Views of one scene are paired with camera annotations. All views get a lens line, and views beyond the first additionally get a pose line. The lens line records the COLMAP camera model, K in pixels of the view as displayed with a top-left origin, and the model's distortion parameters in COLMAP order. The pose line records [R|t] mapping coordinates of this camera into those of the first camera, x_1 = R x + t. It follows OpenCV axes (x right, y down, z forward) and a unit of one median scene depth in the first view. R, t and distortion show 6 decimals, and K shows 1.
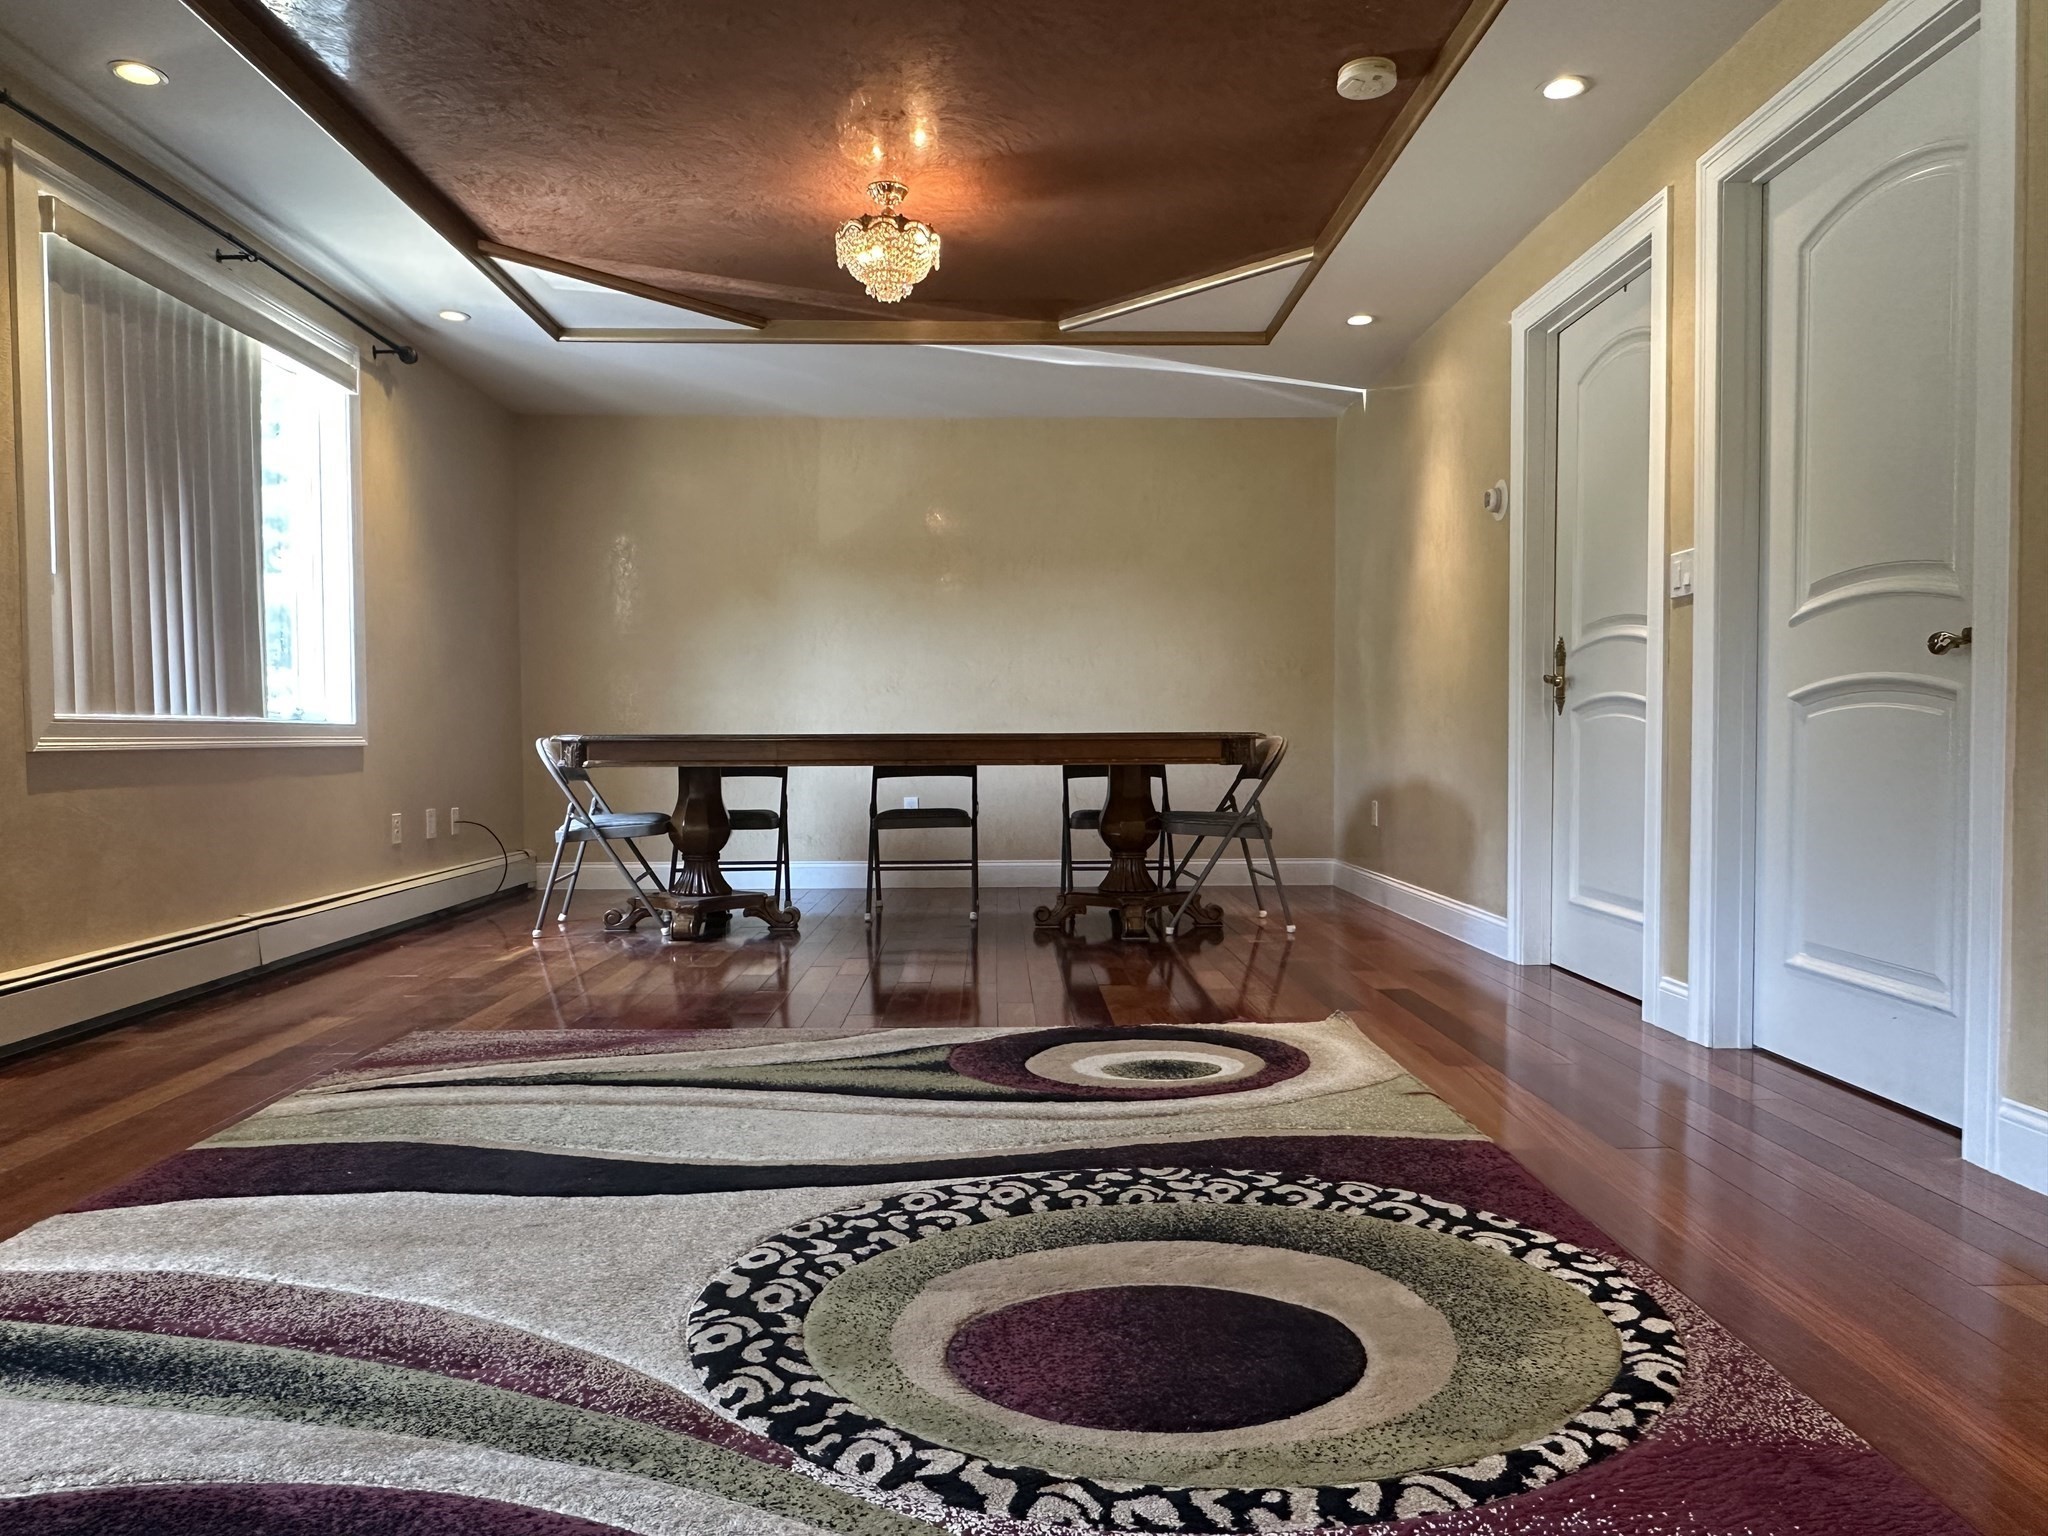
lens RADIAL K [[1314.0, 0, 1023.0], [0, 1314.0, 764.9], [0, 0, 1]] dist [-0.005238, -0.000721]
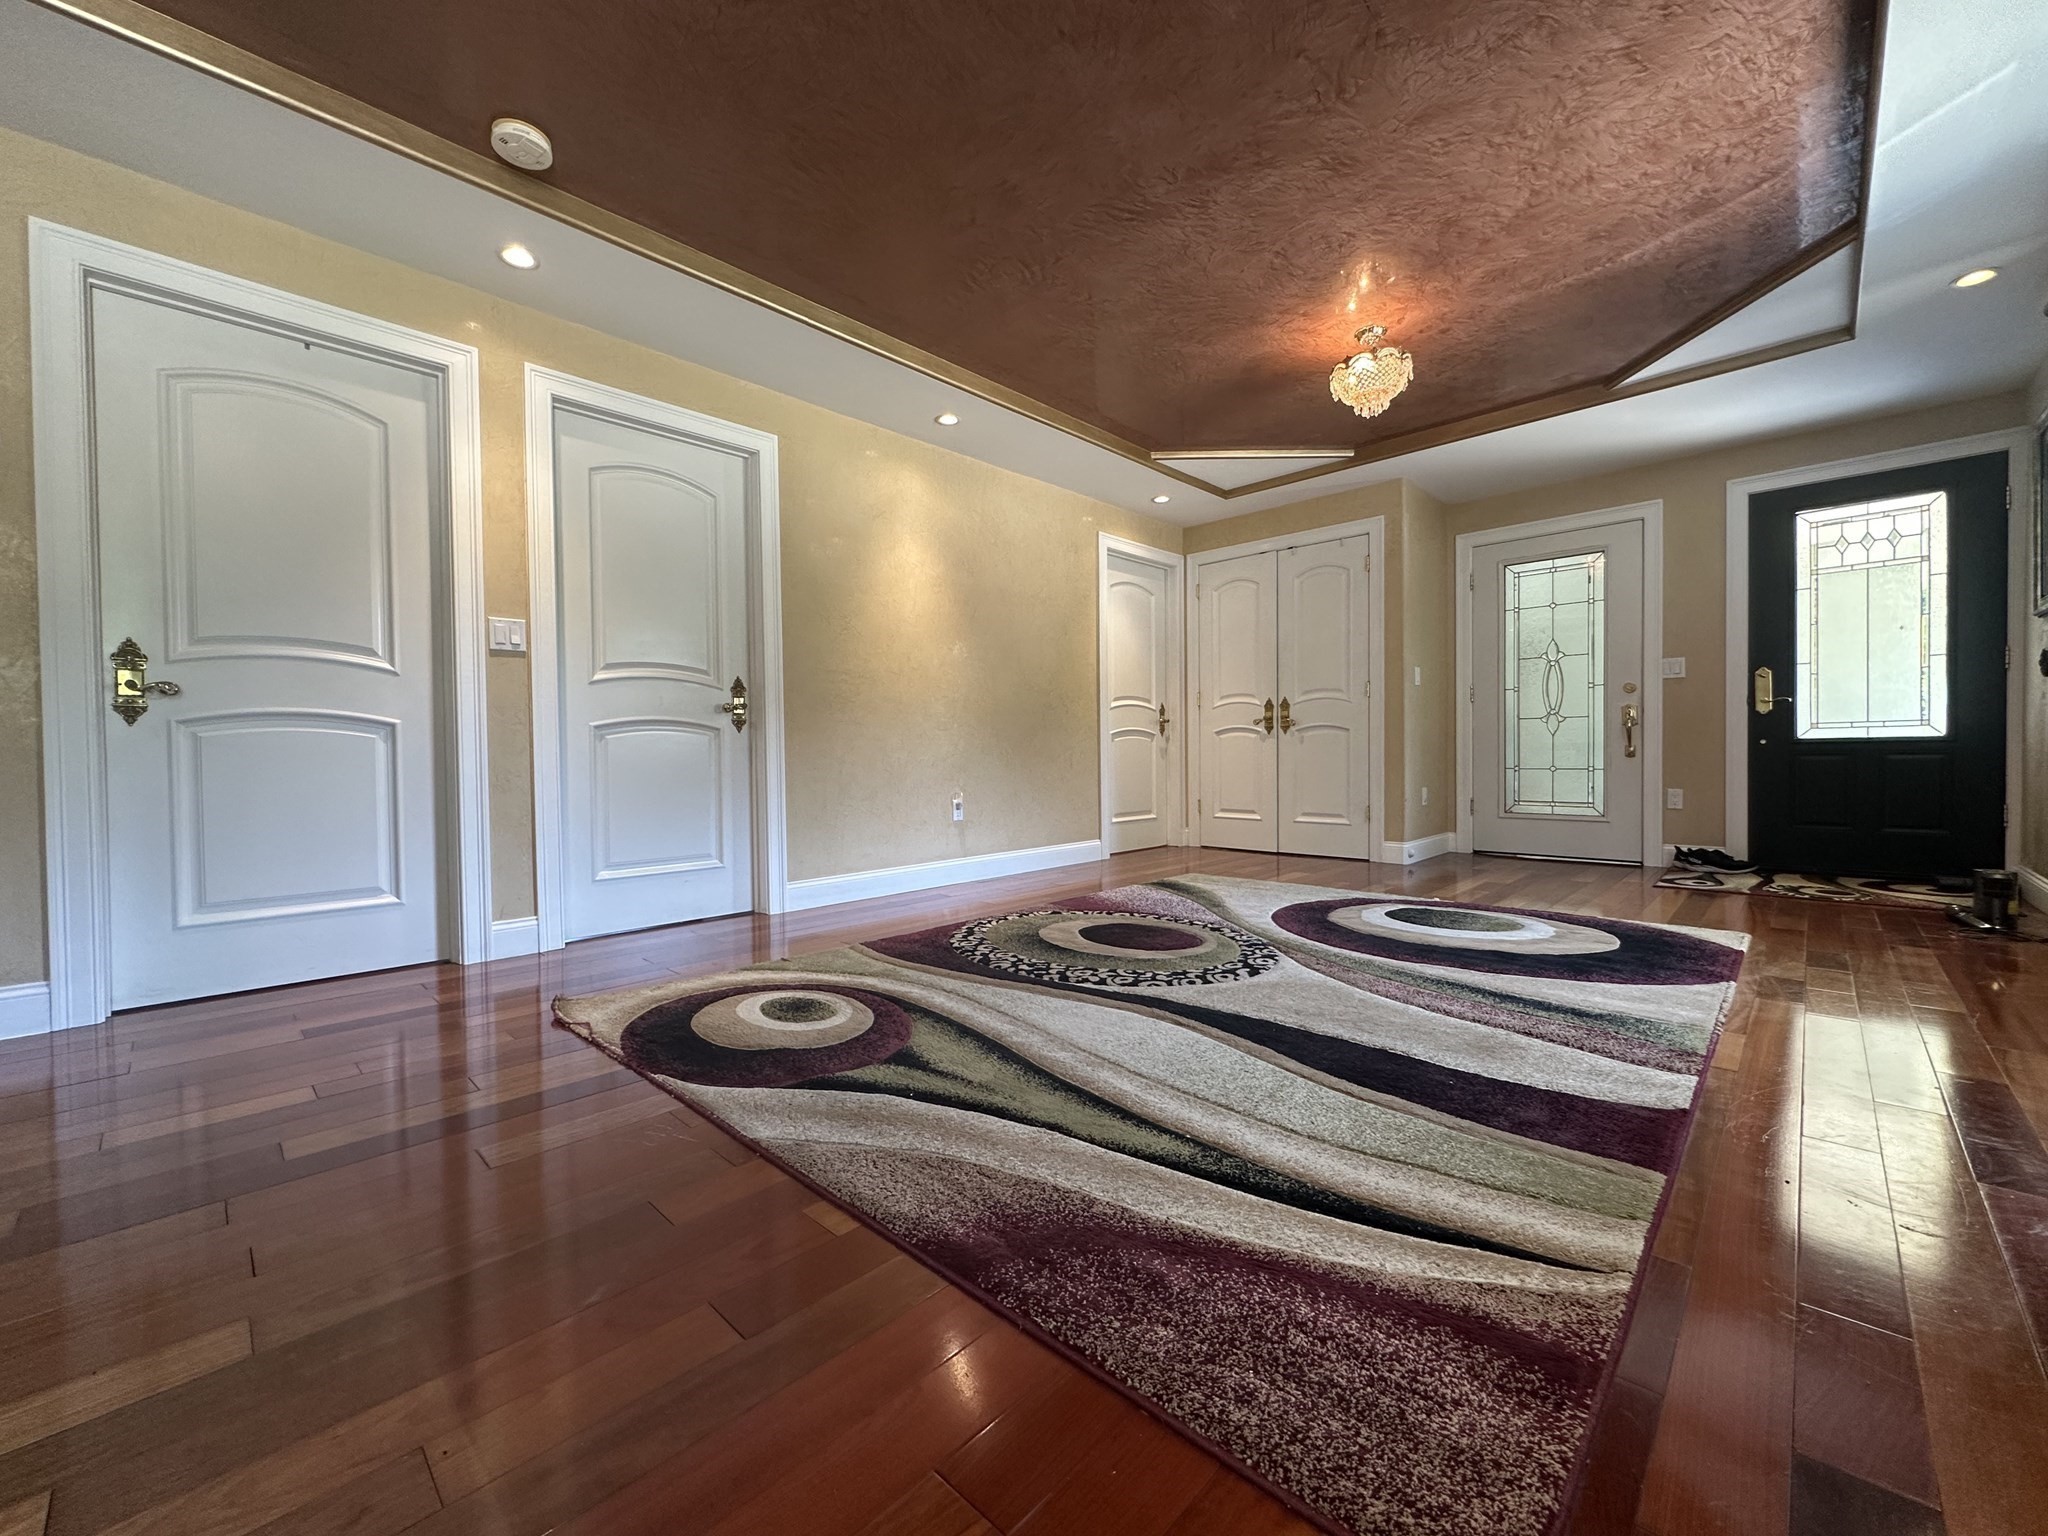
lens RADIAL K [[813.8, 0, 1021.2], [0, 813.8, 770.0], [0, 0, 1]] dist [-0.005217, 0.000304]
pose [[-0.702603, -0.002335, 0.711578, -0.816515], [0.029560, 0.999036, 0.032466, -0.016408], [-0.710968, 0.043845, -0.701856, 1.923196]]
